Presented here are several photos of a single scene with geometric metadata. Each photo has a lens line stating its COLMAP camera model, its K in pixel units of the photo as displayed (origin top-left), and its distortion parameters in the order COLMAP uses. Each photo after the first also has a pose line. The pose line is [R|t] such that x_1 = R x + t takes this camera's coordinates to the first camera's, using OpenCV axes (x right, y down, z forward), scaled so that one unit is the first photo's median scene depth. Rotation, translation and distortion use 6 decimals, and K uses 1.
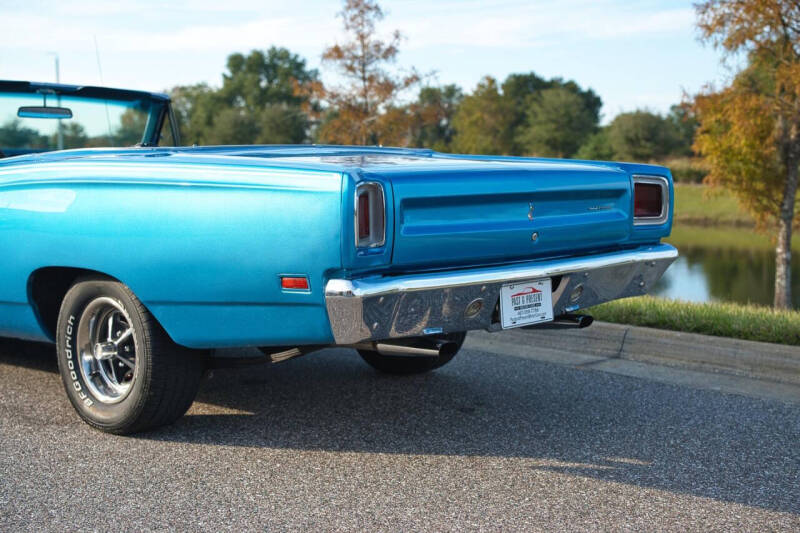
lens RADIAL K [[1146.8, 0, 400.0], [0, 1146.8, 266.5], [0, 0, 1]] dist [0.186080, 0.073470]
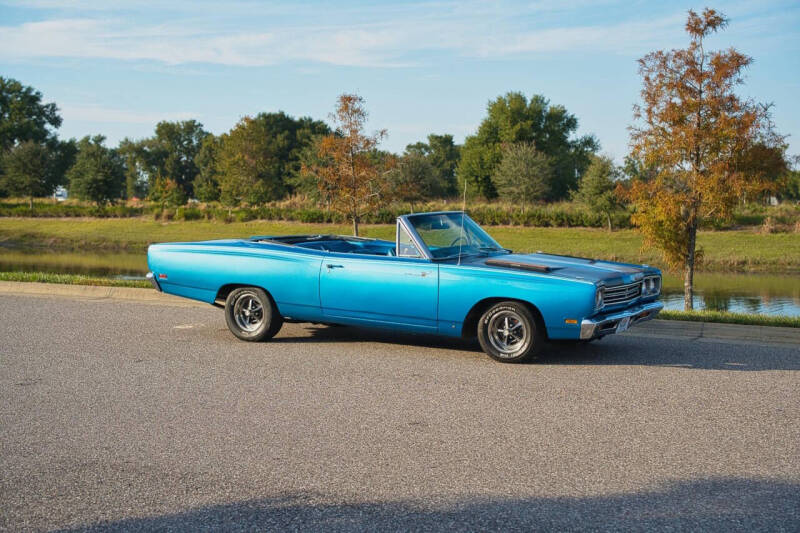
lens RADIAL K [[1298.2, 0, 399.8], [0, 1298.2, 212.7], [0, 0, 1]] dist [0.239687, 2.246811]
pose [[0.964843, -0.007881, 0.262710, -0.108915], [0.027313, 0.997145, -0.070398, 0.000977], [-0.261405, 0.075098, 0.962303, -0.134481]]
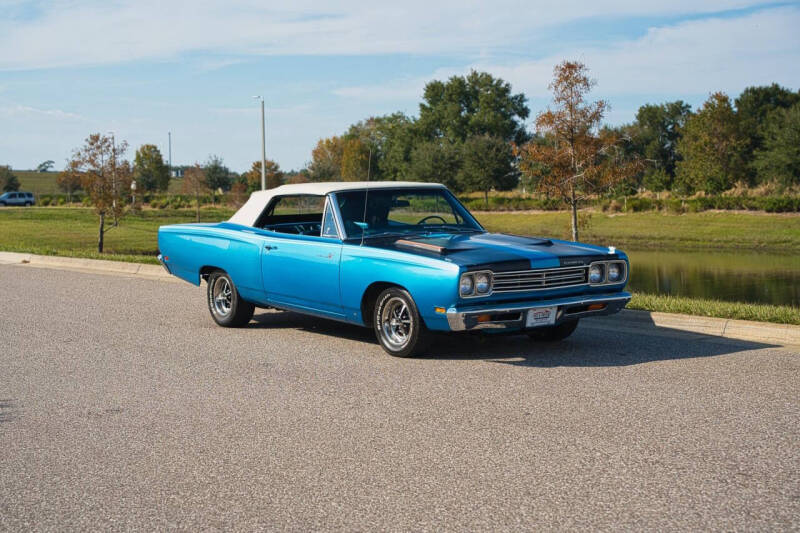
lens RADIAL K [[1392.2, 0, 367.3], [0, 1392.2, 267.9], [0, 0, 1]] dist [0.247380, 0.822674]
pose [[0.982943, -0.013556, -0.183412, 0.011524], [0.007165, 0.999345, -0.035462, 0.005946], [0.183773, 0.033543, 0.982396, -0.135398]]
